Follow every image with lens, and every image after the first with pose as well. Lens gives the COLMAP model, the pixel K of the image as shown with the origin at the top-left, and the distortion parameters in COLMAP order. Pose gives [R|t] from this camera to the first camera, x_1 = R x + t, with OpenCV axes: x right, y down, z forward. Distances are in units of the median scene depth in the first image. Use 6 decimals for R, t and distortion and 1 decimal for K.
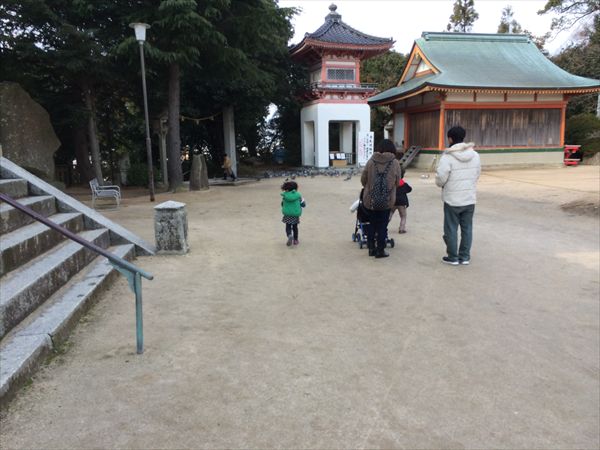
lens RADIAL K [[492.6, 0, 294.8], [0, 492.6, 208.4], [0, 0, 1]] dist [0.049055, -0.085807]
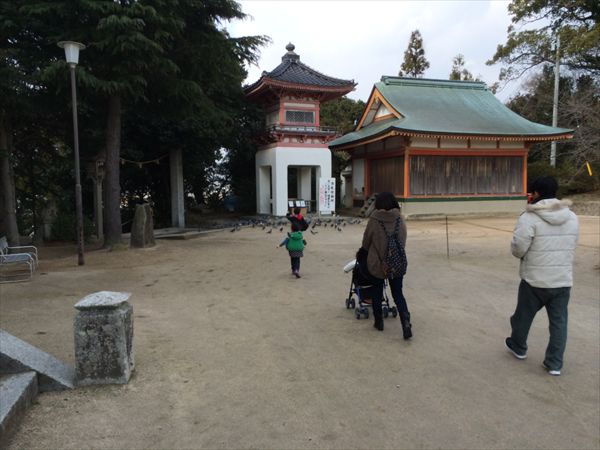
lens RADIAL K [[492.6, 0, 297.8], [0, 492.6, 206.9], [0, 0, 1]] dist [0.049055, -0.085807]
pose [[0.992584, 0.000060, 0.121557, -0.024700], [0.011319, 0.995610, -0.092915, -0.015886], [-0.121029, 0.093602, 0.988226, 0.098918]]
